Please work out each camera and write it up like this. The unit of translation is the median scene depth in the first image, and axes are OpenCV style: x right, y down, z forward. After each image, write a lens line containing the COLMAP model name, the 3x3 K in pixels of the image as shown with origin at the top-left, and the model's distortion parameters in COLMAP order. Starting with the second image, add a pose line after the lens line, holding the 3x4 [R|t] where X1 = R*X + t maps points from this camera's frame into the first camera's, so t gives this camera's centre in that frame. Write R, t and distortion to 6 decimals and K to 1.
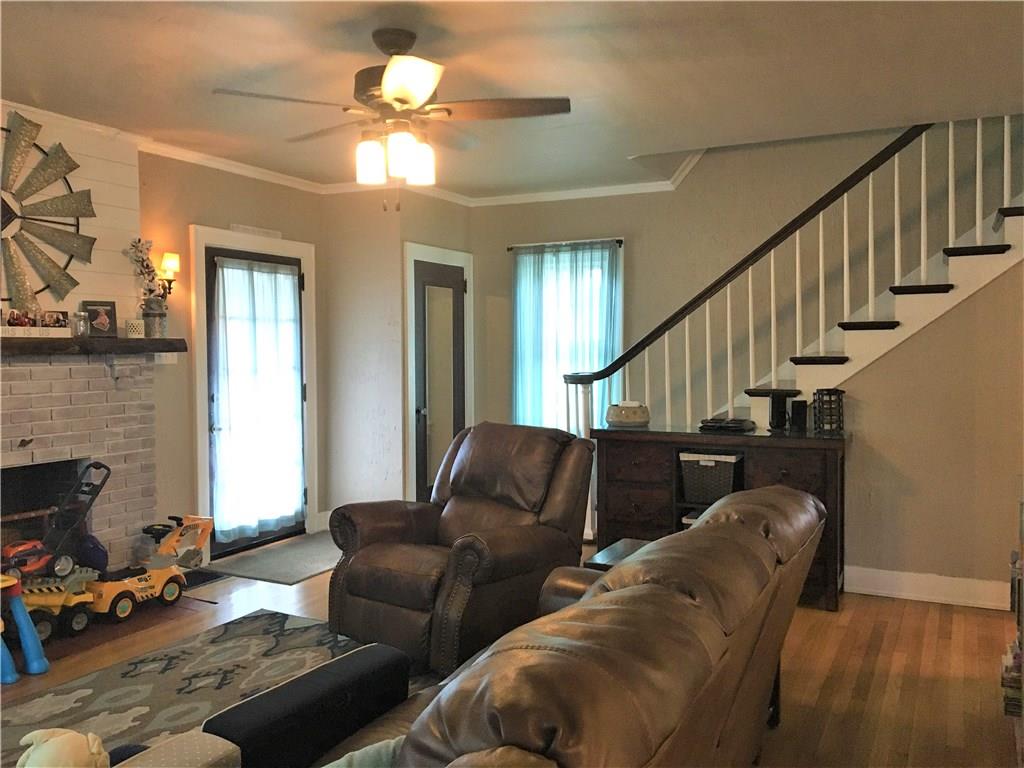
lens RADIAL K [[868.5, 0, 518.7], [0, 868.5, 380.3], [0, 0, 1]] dist [0.044281, -0.045792]
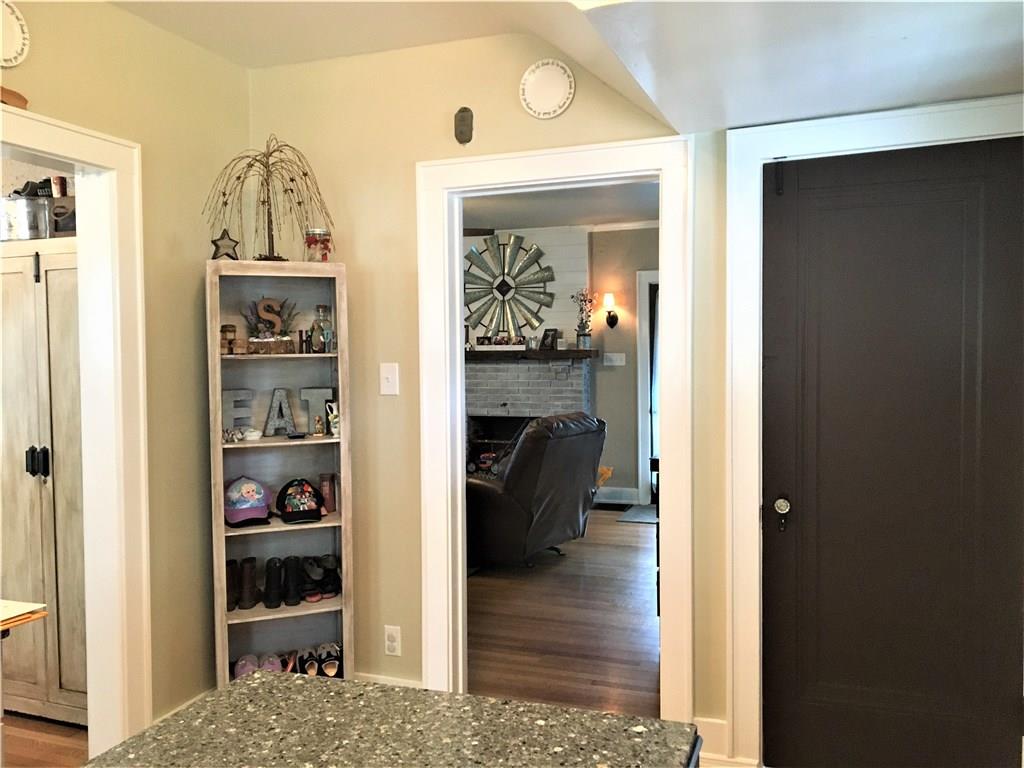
lens RADIAL K [[868.5, 0, 517.8], [0, 868.5, 383.4], [0, 0, 1]] dist [0.044281, -0.045792]
pose [[0.119091, 0.042267, -0.991983, 1.236148], [-0.028069, 0.998837, 0.039189, -0.047759], [0.992486, 0.023177, 0.120139, 0.726184]]
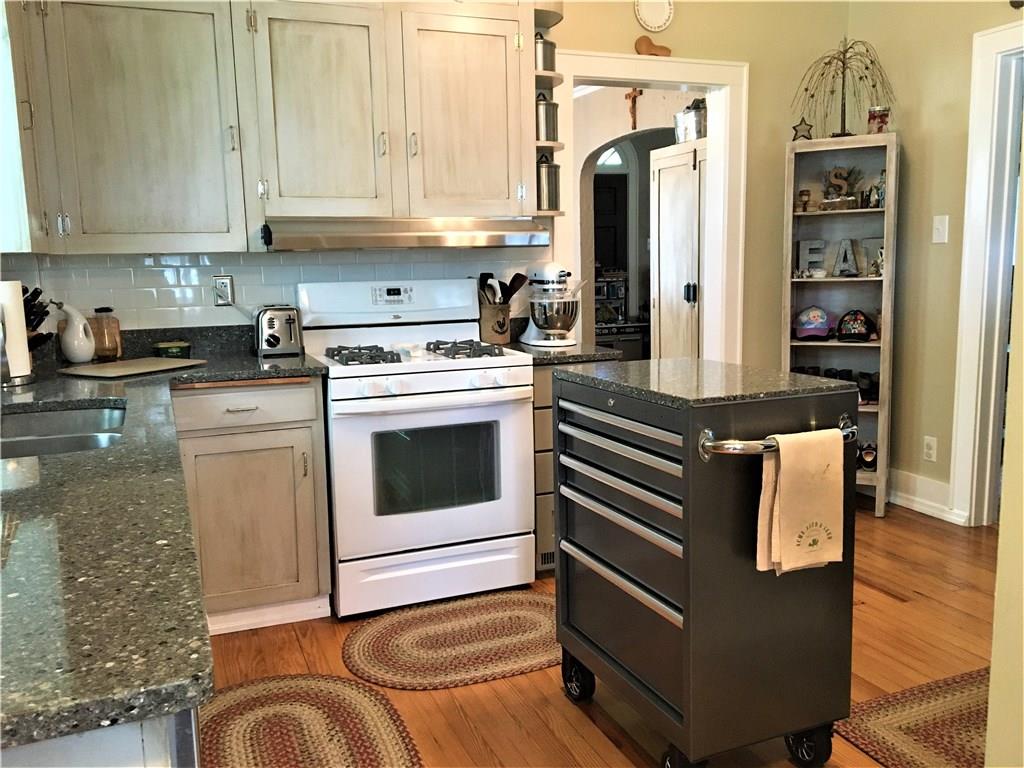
lens RADIAL K [[868.5, 0, 511.3], [0, 868.5, 382.4], [0, 0, 1]] dist [0.044281, -0.045792]
pose [[-0.645170, 0.134144, -0.752171, 1.551985], [0.001685, 0.984714, 0.174171, -0.008700], [0.764037, 0.111102, -0.635534, 1.068151]]
